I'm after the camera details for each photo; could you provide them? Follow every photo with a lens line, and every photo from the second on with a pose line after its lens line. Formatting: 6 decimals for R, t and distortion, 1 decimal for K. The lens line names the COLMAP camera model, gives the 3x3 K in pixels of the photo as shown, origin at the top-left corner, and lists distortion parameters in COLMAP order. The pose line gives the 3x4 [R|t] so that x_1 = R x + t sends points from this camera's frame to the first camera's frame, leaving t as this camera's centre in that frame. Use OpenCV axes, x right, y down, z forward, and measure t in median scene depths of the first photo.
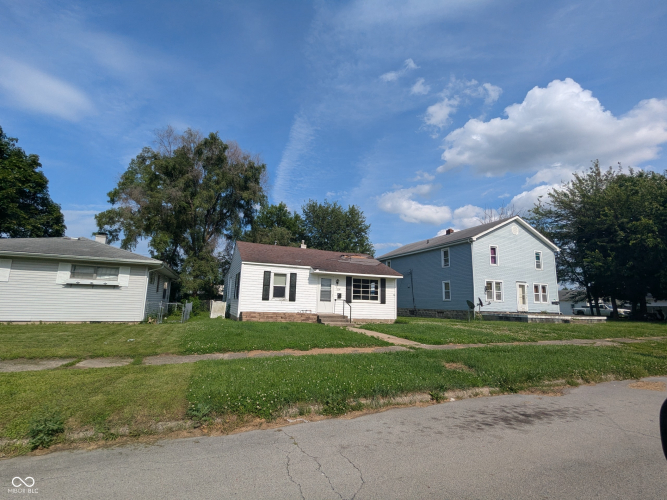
lens RADIAL K [[316.0, 0, 333.6], [0, 316.0, 251.7], [0, 0, 1]] dist [0.001512, 0.001421]
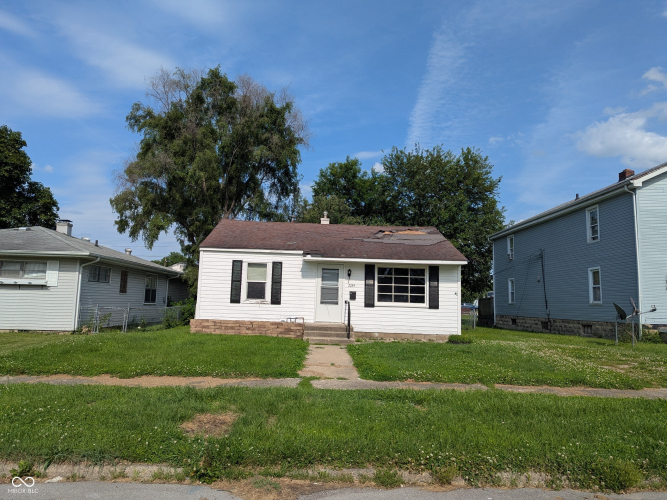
lens RADIAL K [[469.9, 0, 333.5], [0, 469.9, 250.0], [0, 0, 1]] dist [0.031826, -0.000978]
pose [[0.932545, -0.043318, -0.358446, 0.315700], [0.056101, 0.998104, 0.025333, 0.023236], [0.356669, -0.043733, 0.933207, 0.120429]]
